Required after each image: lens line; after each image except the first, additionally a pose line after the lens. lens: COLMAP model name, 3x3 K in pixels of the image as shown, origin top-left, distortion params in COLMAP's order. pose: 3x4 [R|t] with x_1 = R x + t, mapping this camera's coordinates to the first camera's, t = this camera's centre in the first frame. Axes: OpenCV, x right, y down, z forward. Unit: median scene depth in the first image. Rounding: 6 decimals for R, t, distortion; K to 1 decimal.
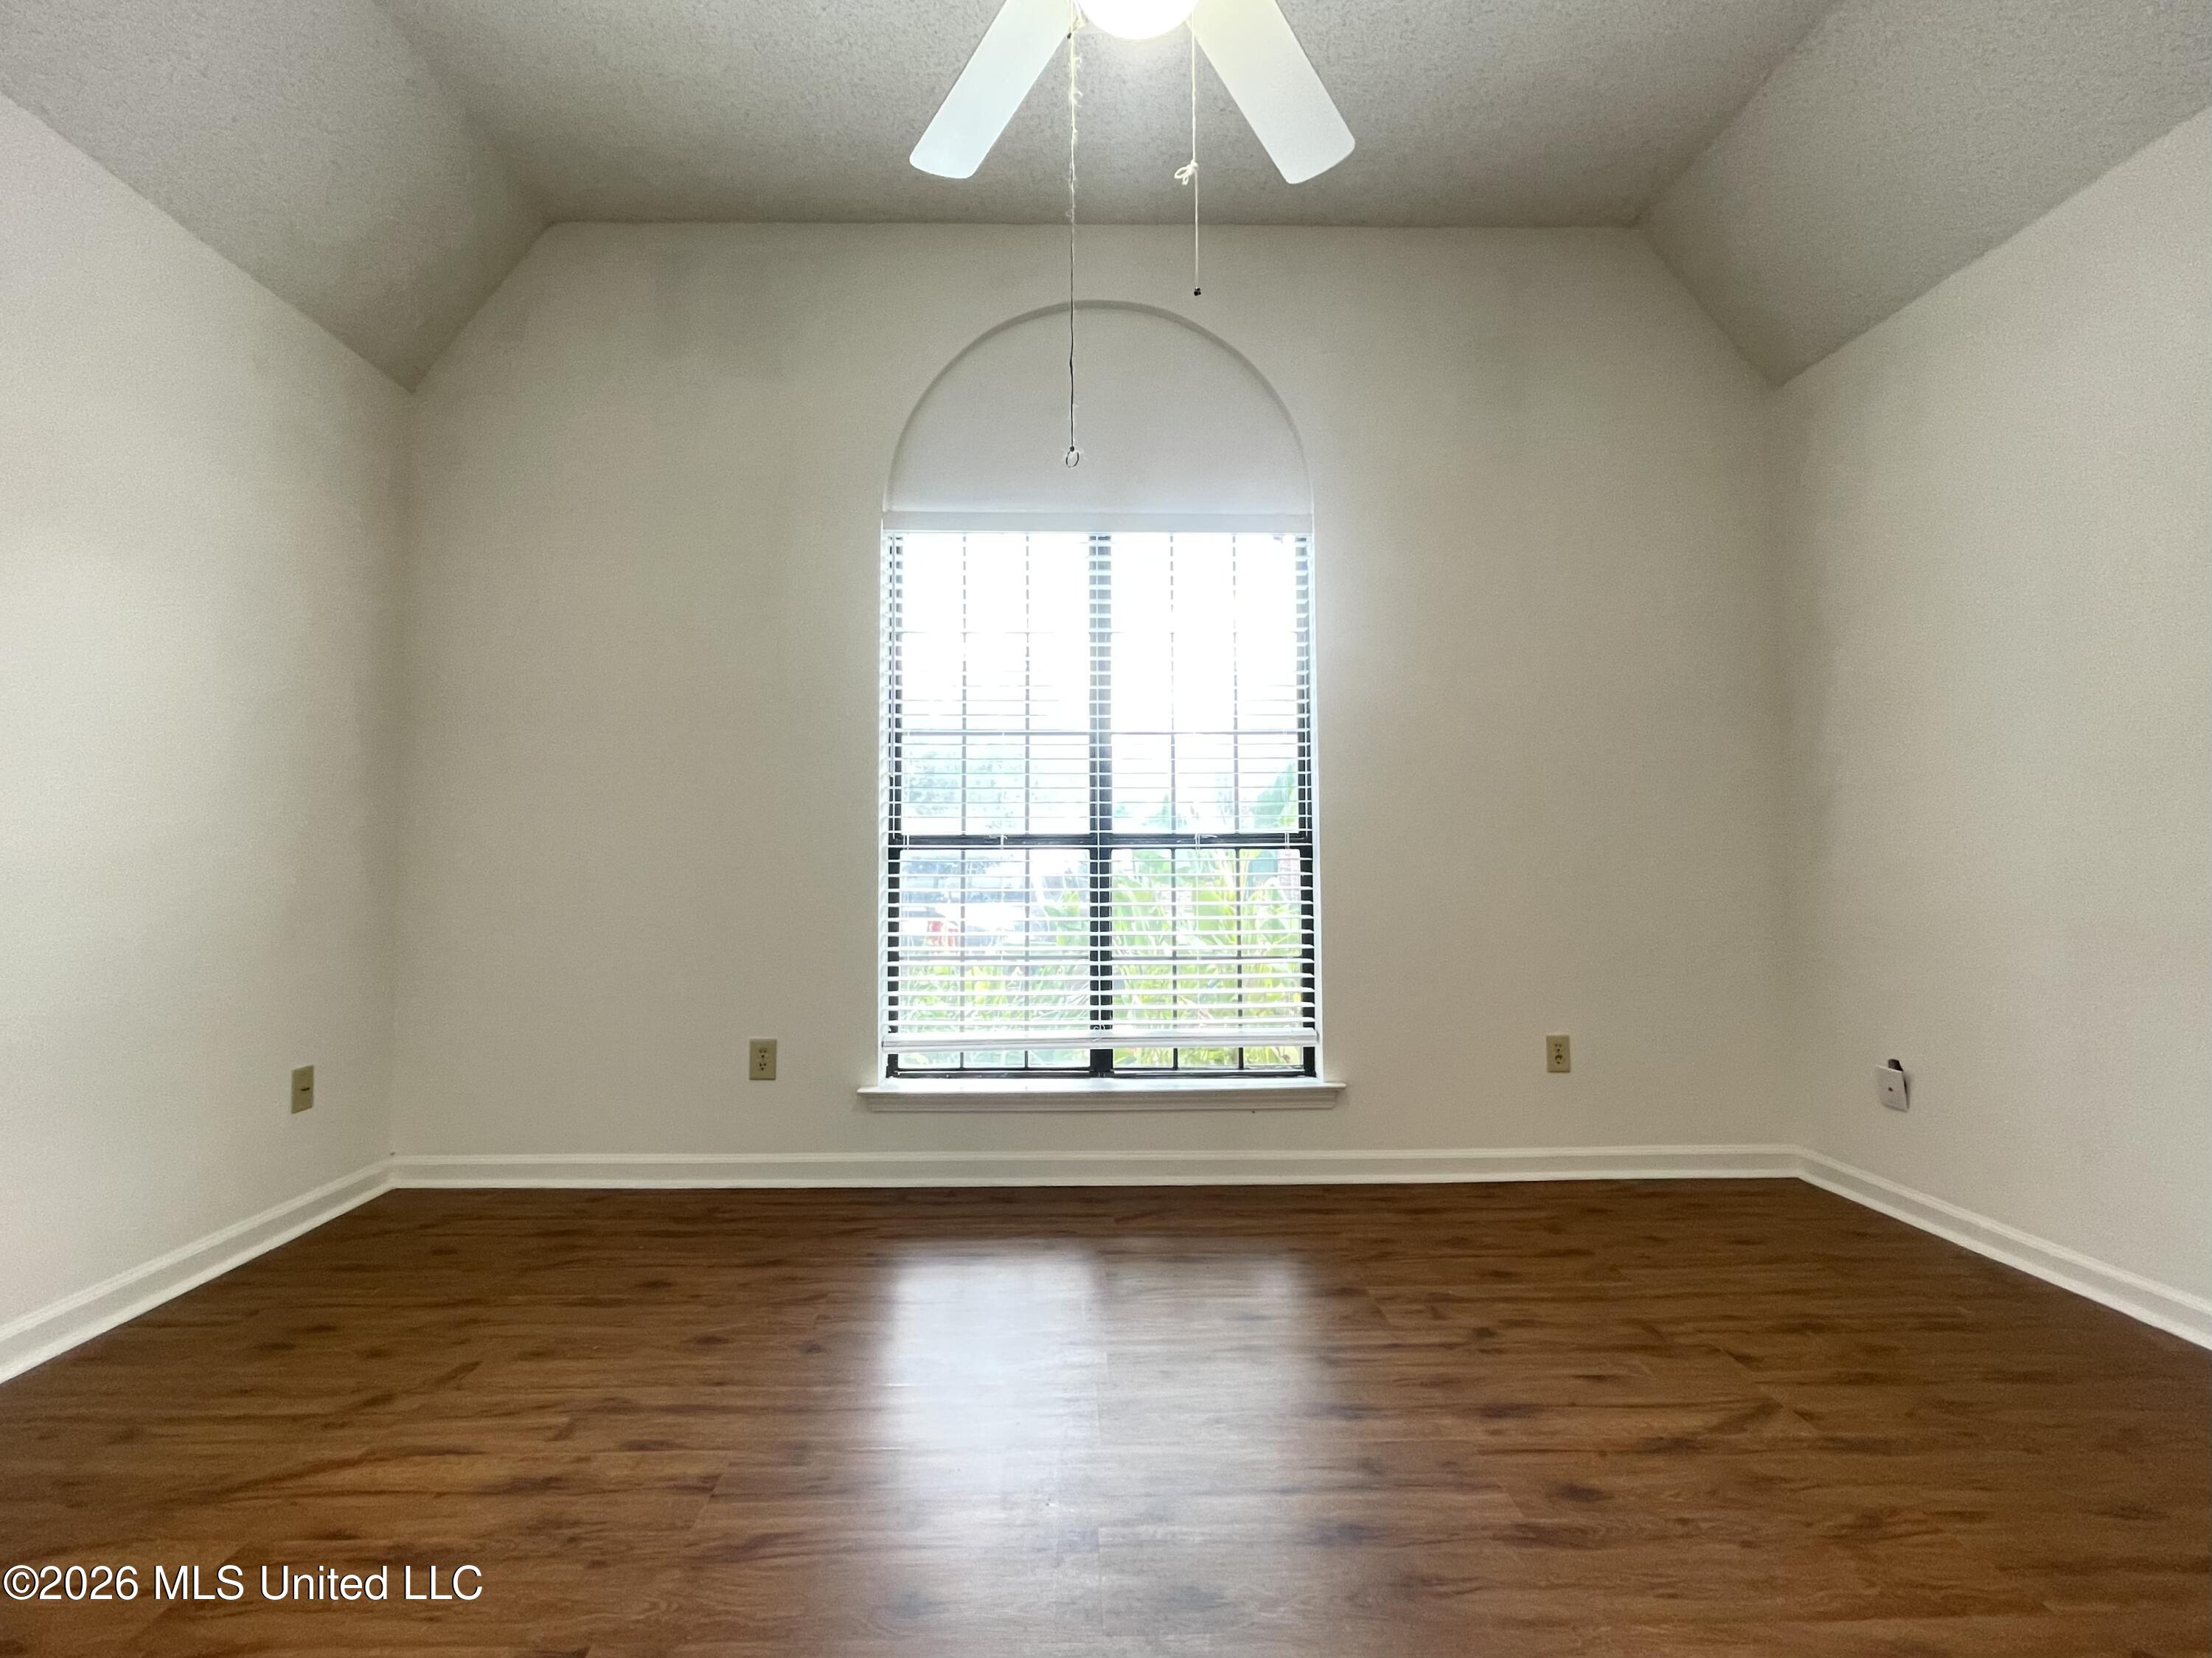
lens RADIAL K [[891.9, 0, 1107.7], [0, 891.9, 833.9], [0, 0, 1]] dist [0.000375, 0.000016]
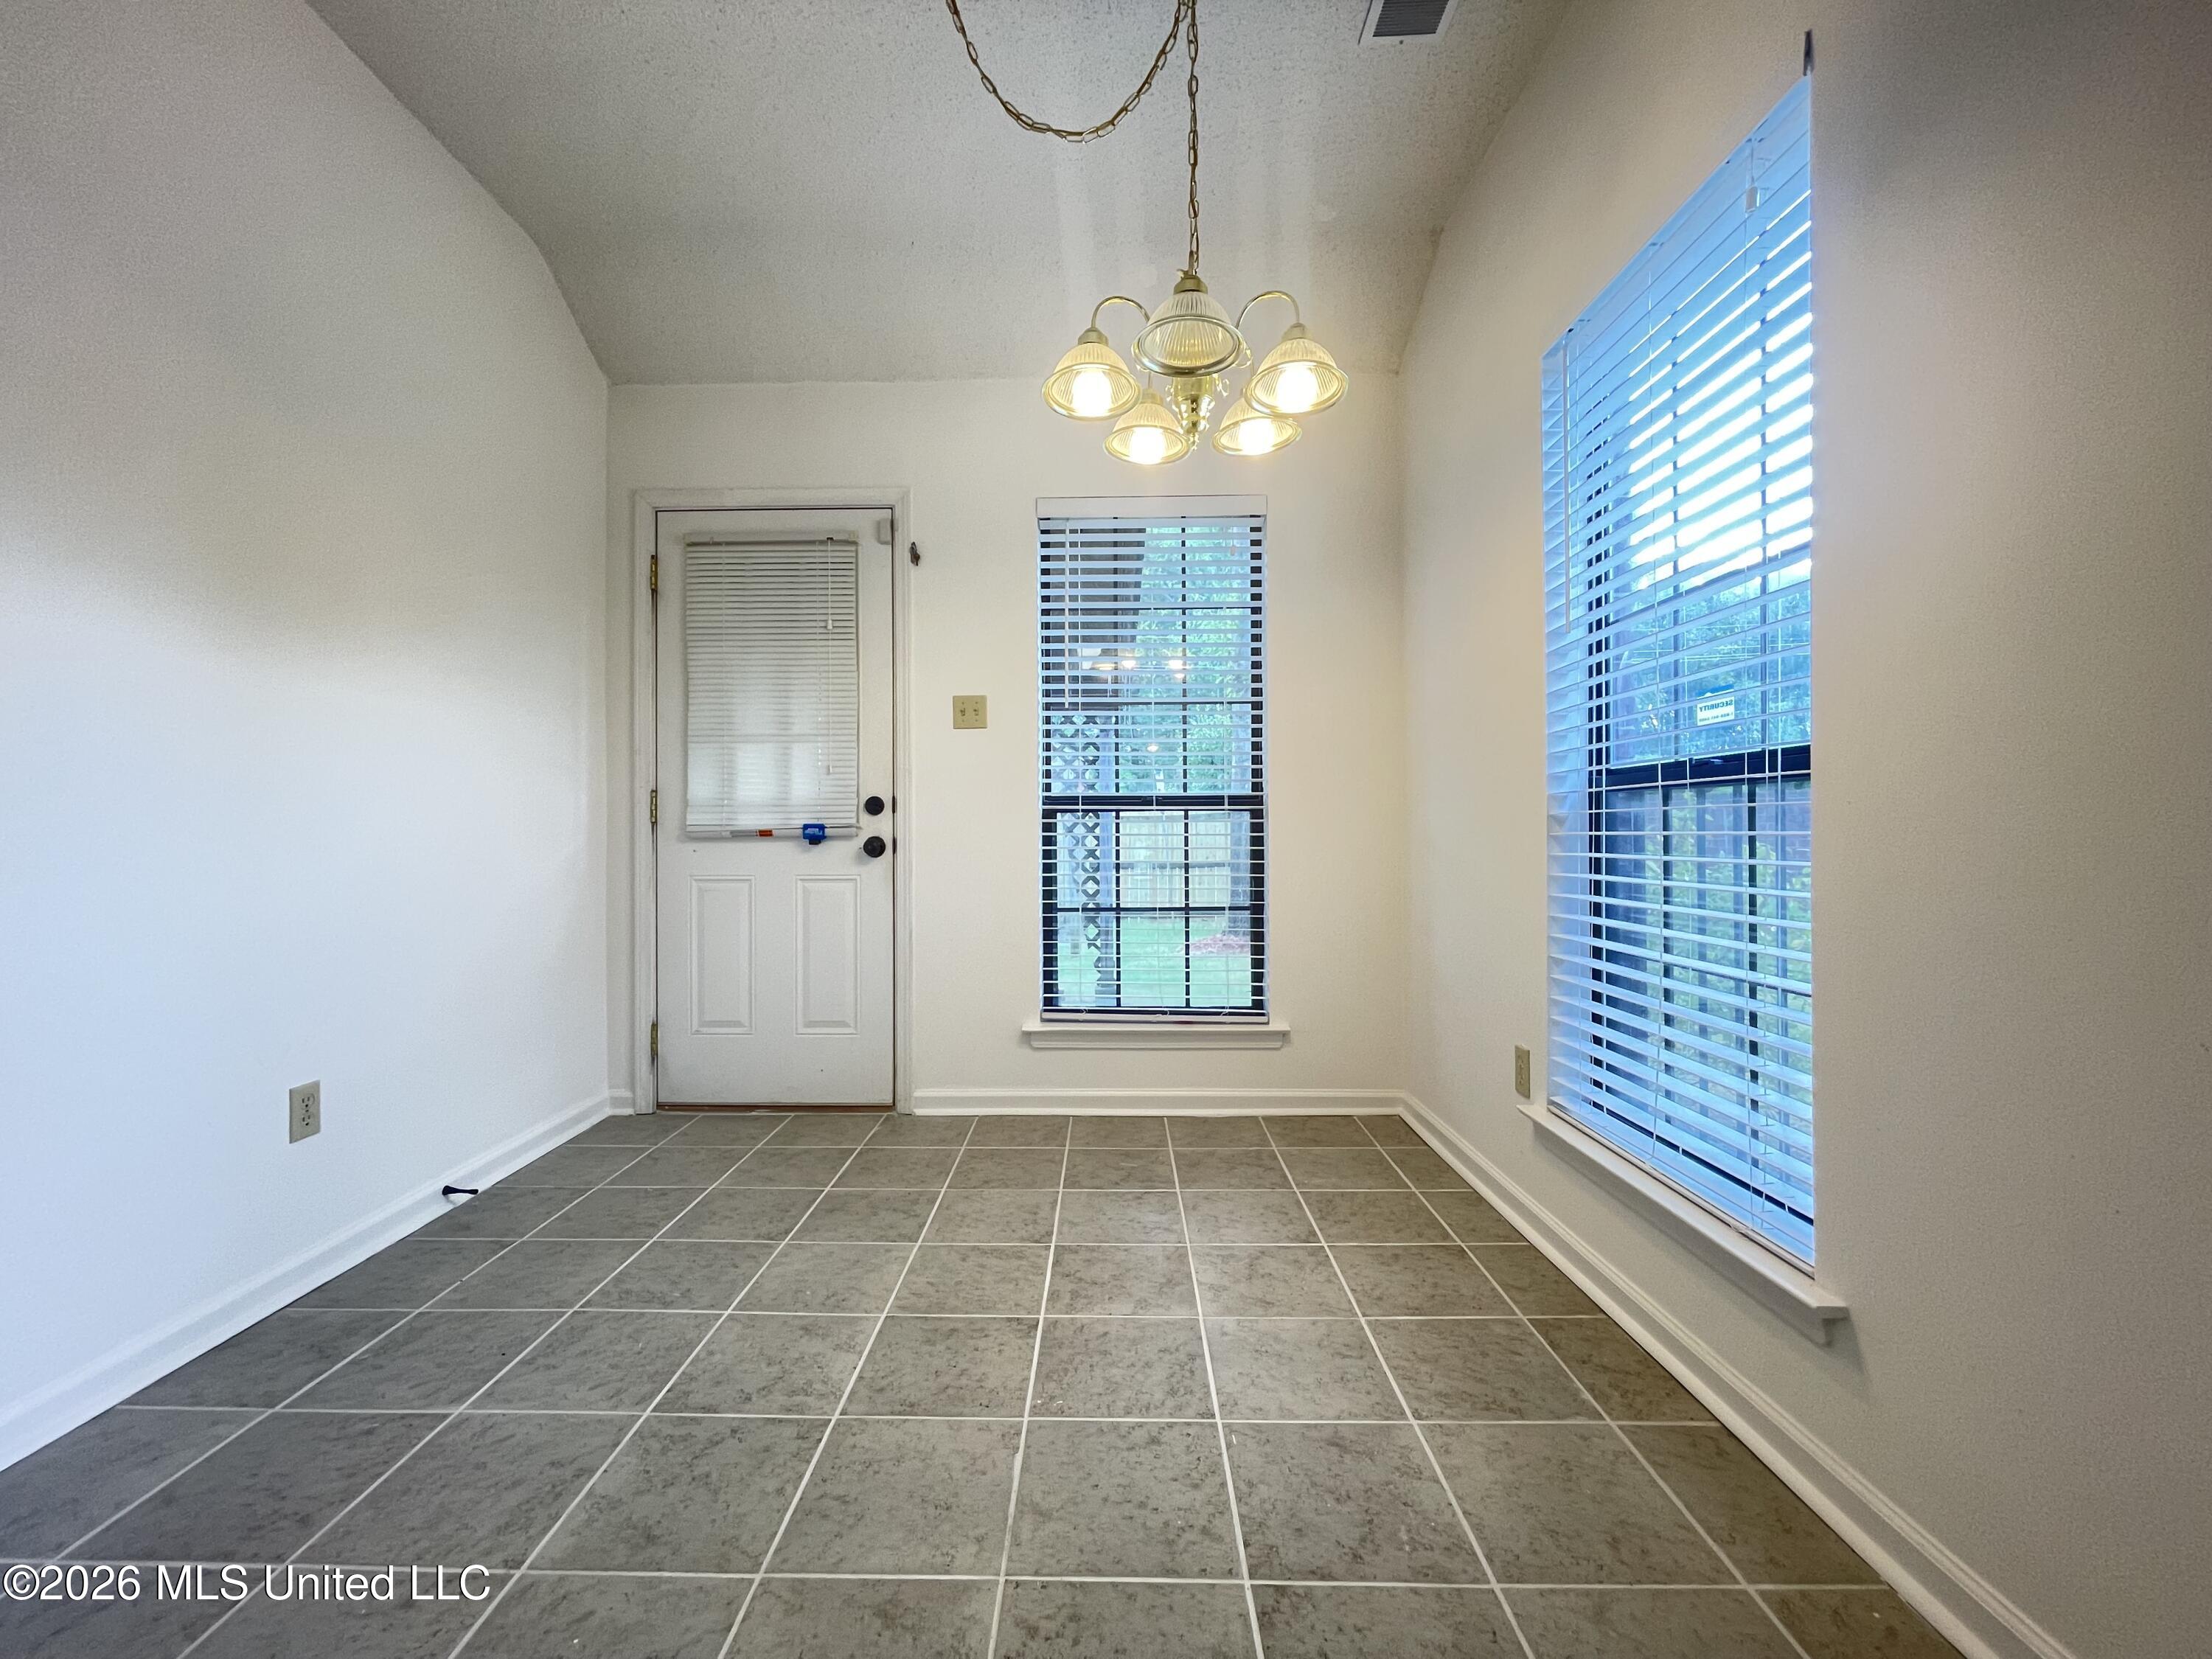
lens RADIAL K [[892.0, 0, 1118.8], [0, 892.0, 826.0], [0, 0, 1]] dist [0.000375, 0.000016]
pose [[0.012703, -0.000538, 0.999919, -0.835727], [-0.002719, 0.999996, 0.000573, 0.033738], [-0.999916, -0.002726, 0.012701, 1.131886]]
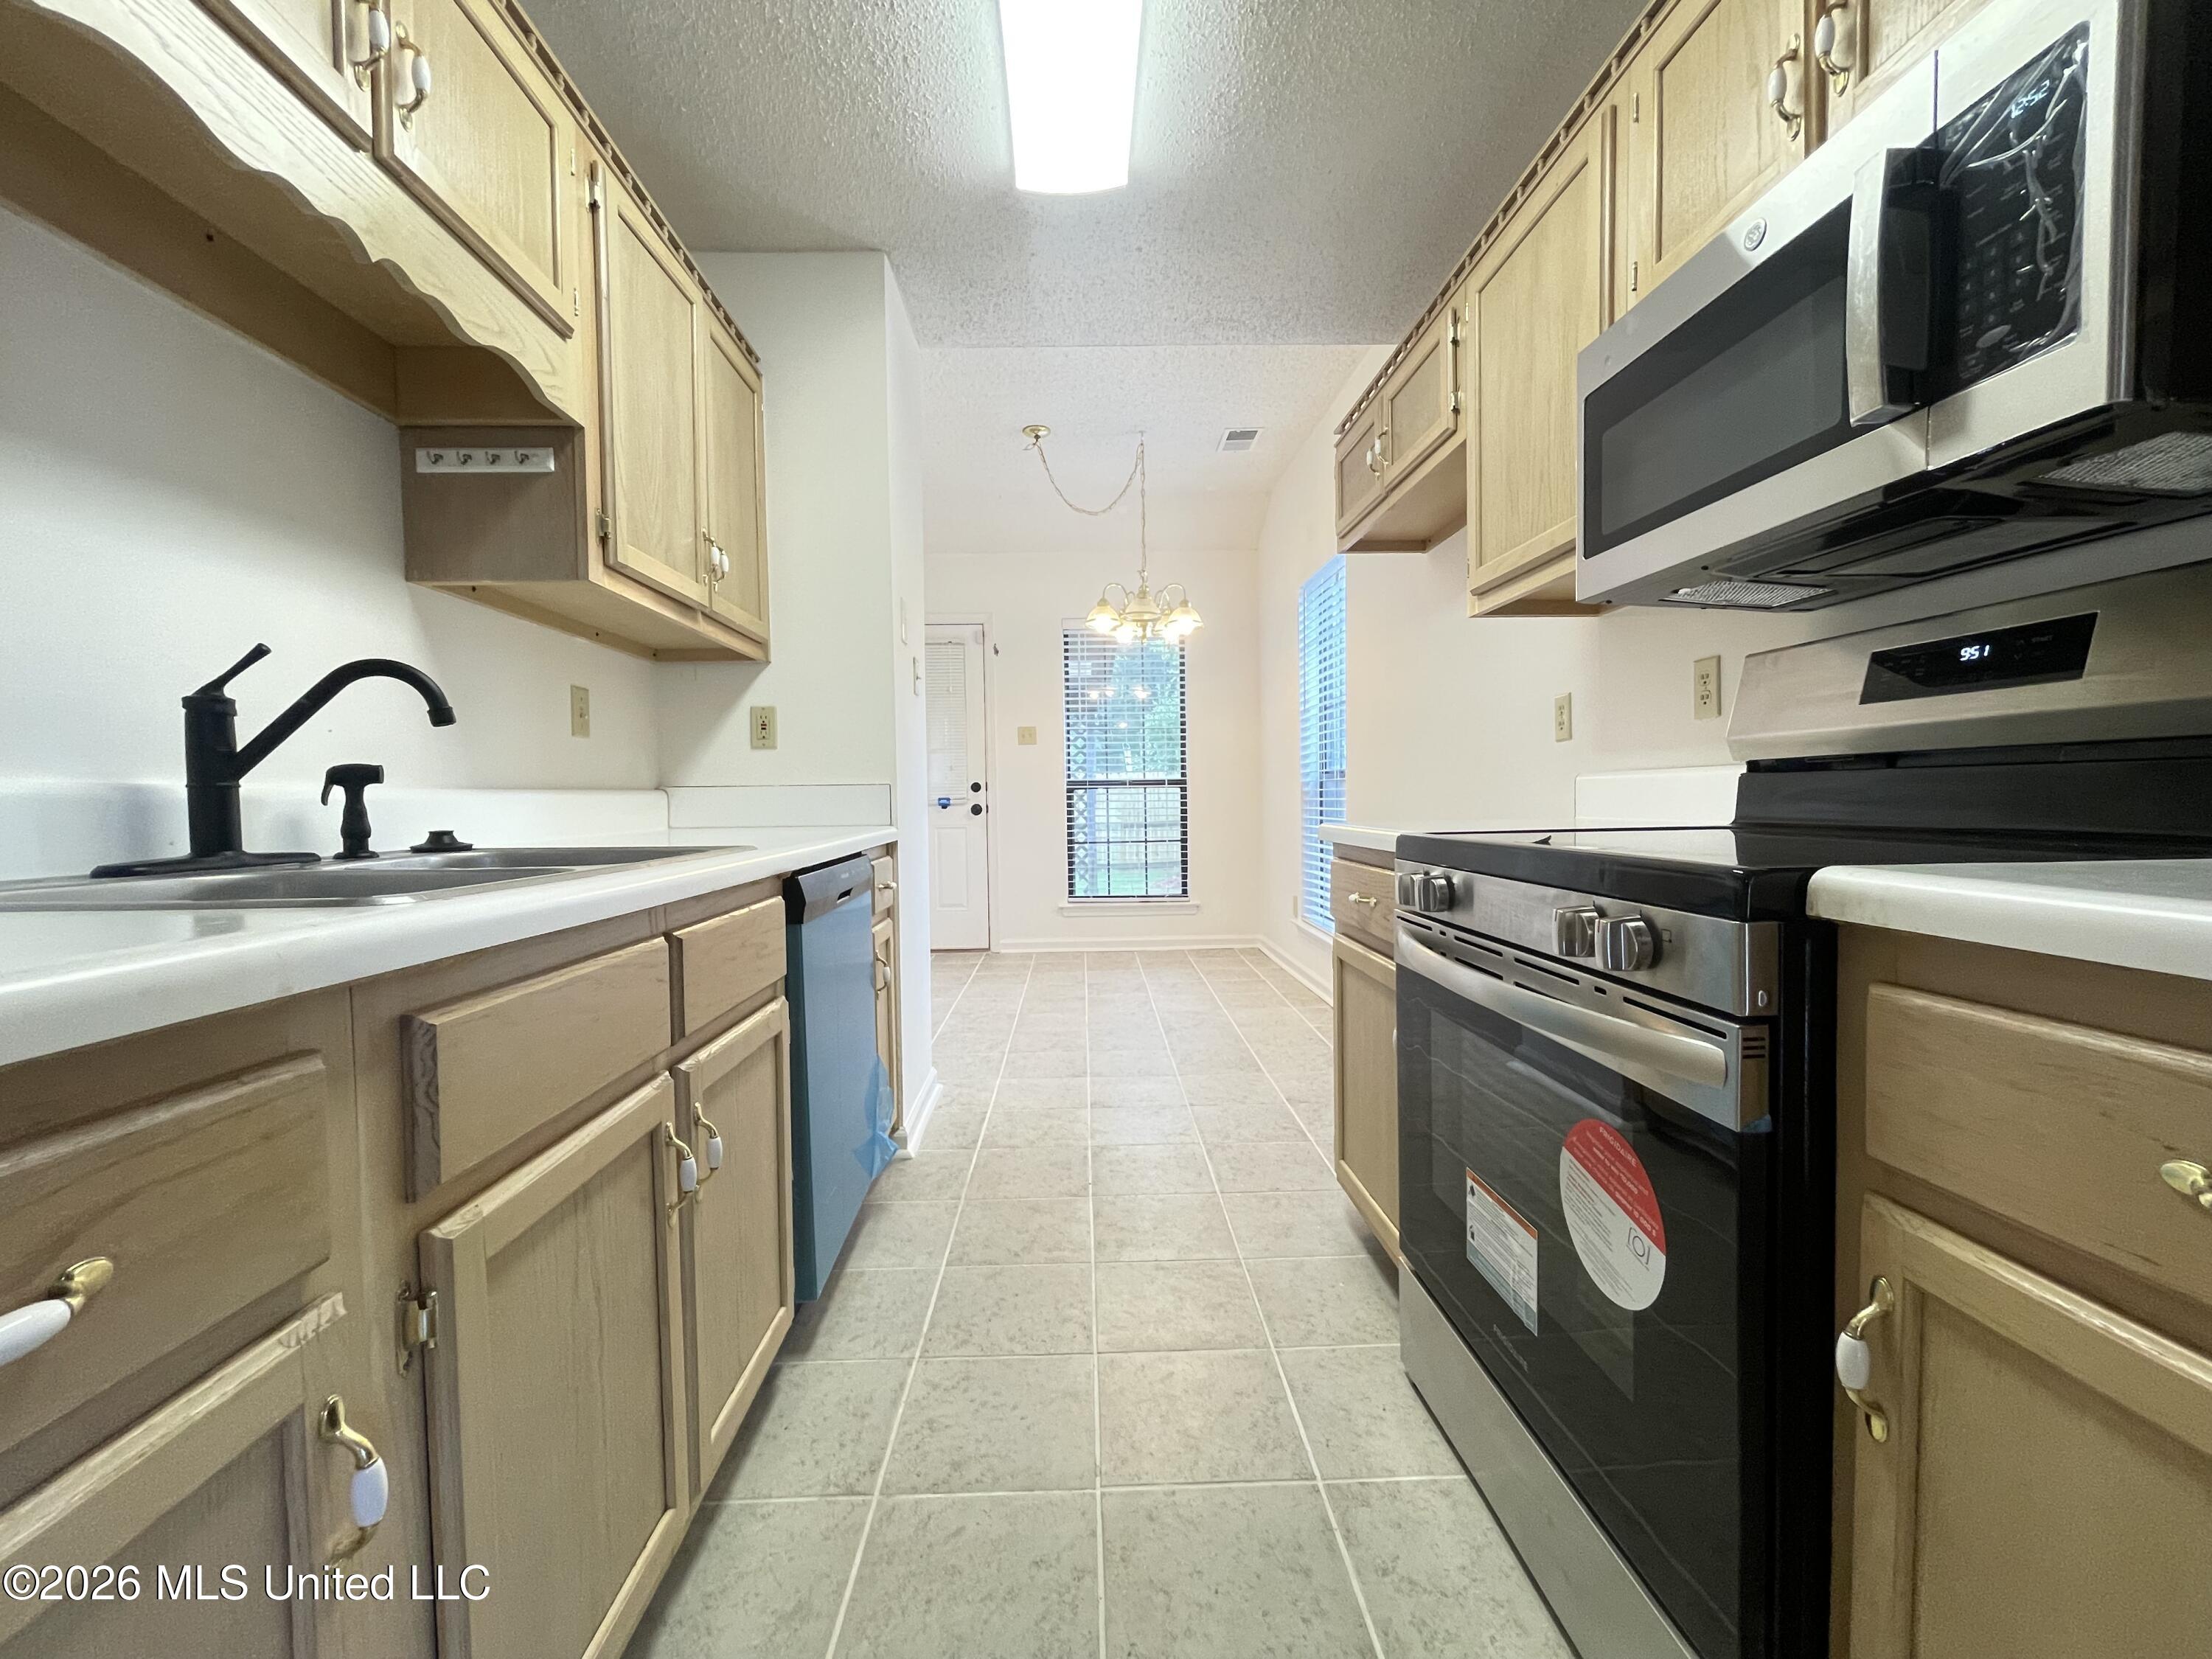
lens RADIAL K [[892.0, 0, 1098.0], [0, 892.0, 822.7], [0, 0, 1]] dist [0.000375, 0.000016]
pose [[0.000338, -0.036243, 0.999343, -1.709816], [0.007532, 0.999315, 0.036239, 0.020559], [-0.999972, 0.007515, 0.000611, 1.166622]]
